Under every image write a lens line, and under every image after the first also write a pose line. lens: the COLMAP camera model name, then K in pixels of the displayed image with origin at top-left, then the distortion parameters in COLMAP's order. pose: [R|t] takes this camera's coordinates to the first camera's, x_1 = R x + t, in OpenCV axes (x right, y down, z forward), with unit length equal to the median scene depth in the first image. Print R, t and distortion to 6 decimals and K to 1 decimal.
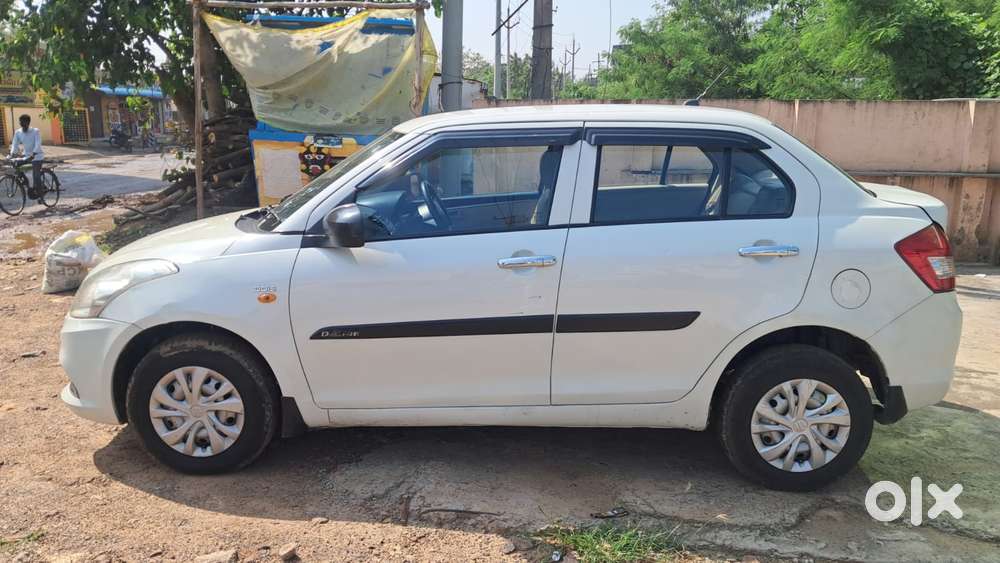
lens RADIAL K [[791.5, 0, 500.0], [0, 791.5, 281.5], [0, 0, 1]] dist [0.009586, -0.009721]
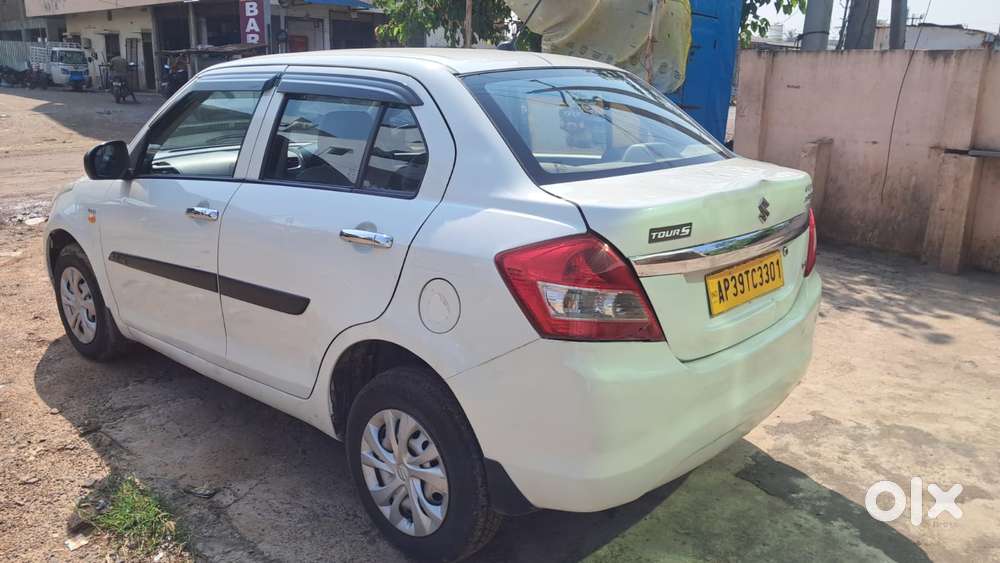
lens RADIAL K [[793.2, 0, 503.9], [0, 793.2, 281.1], [0, 0, 1]] dist [-0.002274, 0.001783]
pose [[0.767156, 0.171507, -0.618108, 0.887128], [-0.144182, 0.985041, 0.094371, -0.084352], [0.625047, 0.016723, 0.780408, 0.459942]]
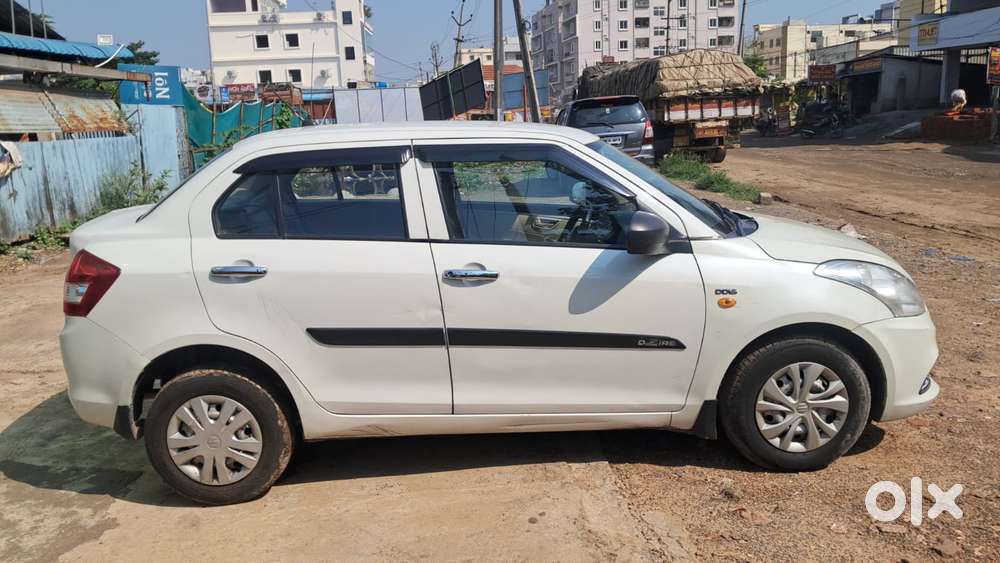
lens RADIAL K [[791.5, 0, 500.0], [0, 791.5, 281.5], [0, 0, 1]] dist [0.009586, -0.009721]
pose [[-0.997766, 0.048087, -0.046375, 0.128542], [0.024349, 0.908187, 0.417856, -0.500127], [0.062211, 0.415793, -0.907329, 2.216103]]
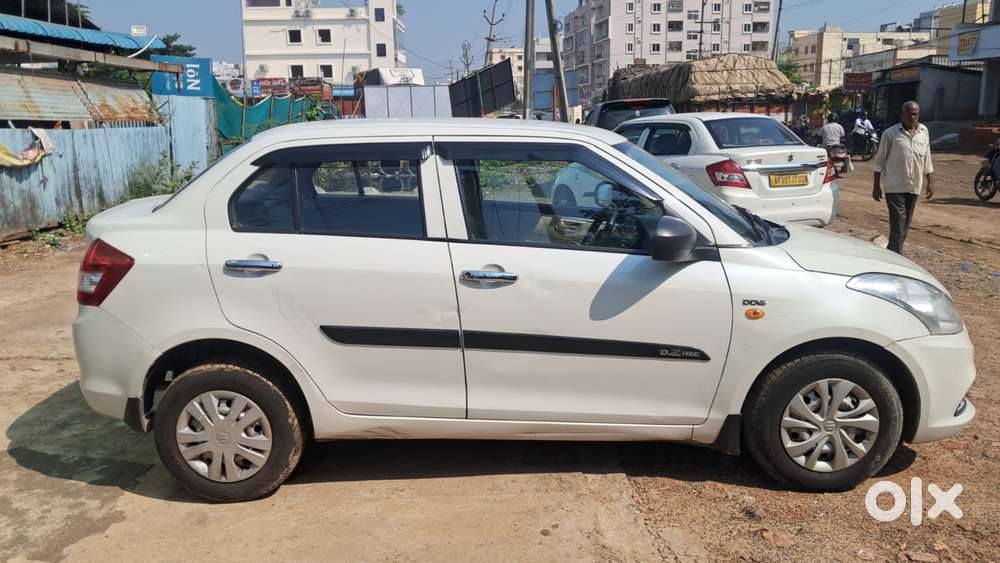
lens RADIAL K [[791.4, 0, 500.0], [0, 791.4, 281.5], [0, 0, 1]] dist [0.000191, 0.000837]
pose [[-0.999744, 0.016222, -0.015765, 0.121846], [0.008168, 0.908789, 0.417176, -0.490845], [0.021095, 0.416941, -0.908689, 2.190306]]
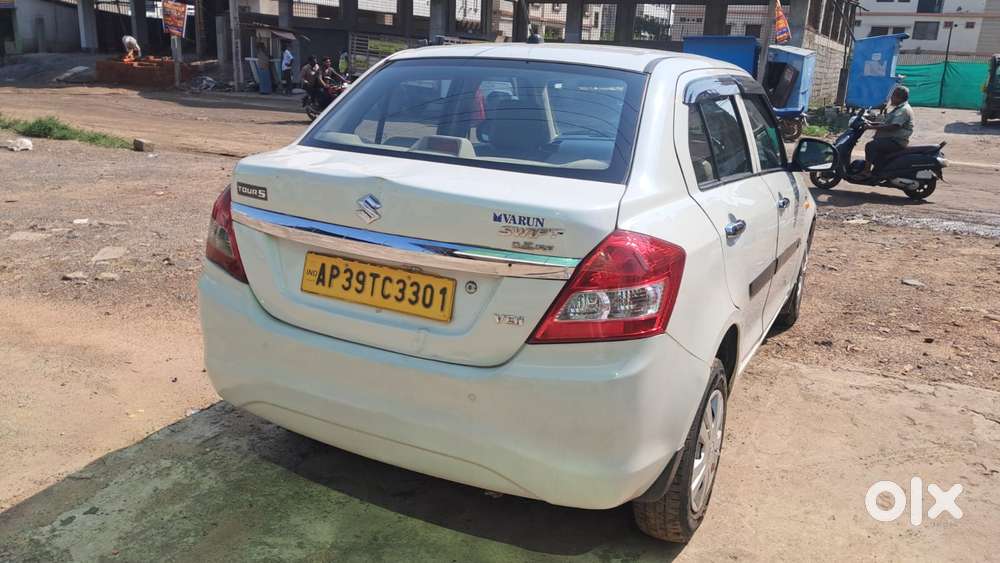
lens RADIAL K [[791.5, 0, 500.0], [0, 791.5, 281.5], [0, 0, 1]] dist [0.009586, -0.009721]
pose [[-0.400421, 0.231279, -0.886664, 1.144428], [-0.240198, 0.907296, 0.345136, -0.295801], [0.884289, 0.351175, -0.307747, 1.415131]]
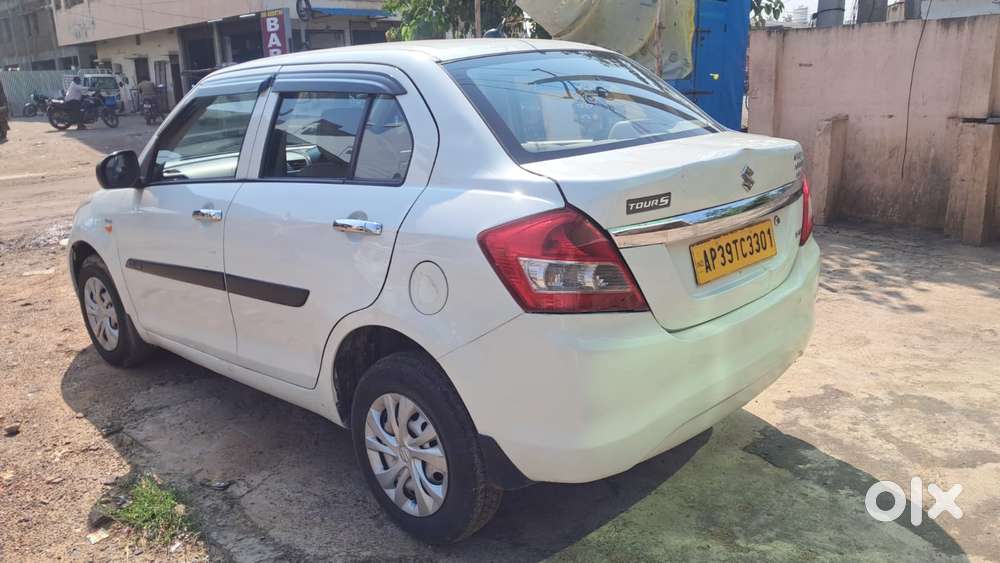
lens RADIAL K [[791.5, 0, 500.0], [0, 791.5, 281.5], [0, 0, 1]] dist [0.009586, -0.009721]
pose [[0.746968, 0.136026, -0.650796, 0.922662], [-0.094070, 0.990623, 0.099084, -0.072200], [0.658171, -0.012792, 0.752759, 0.475014]]
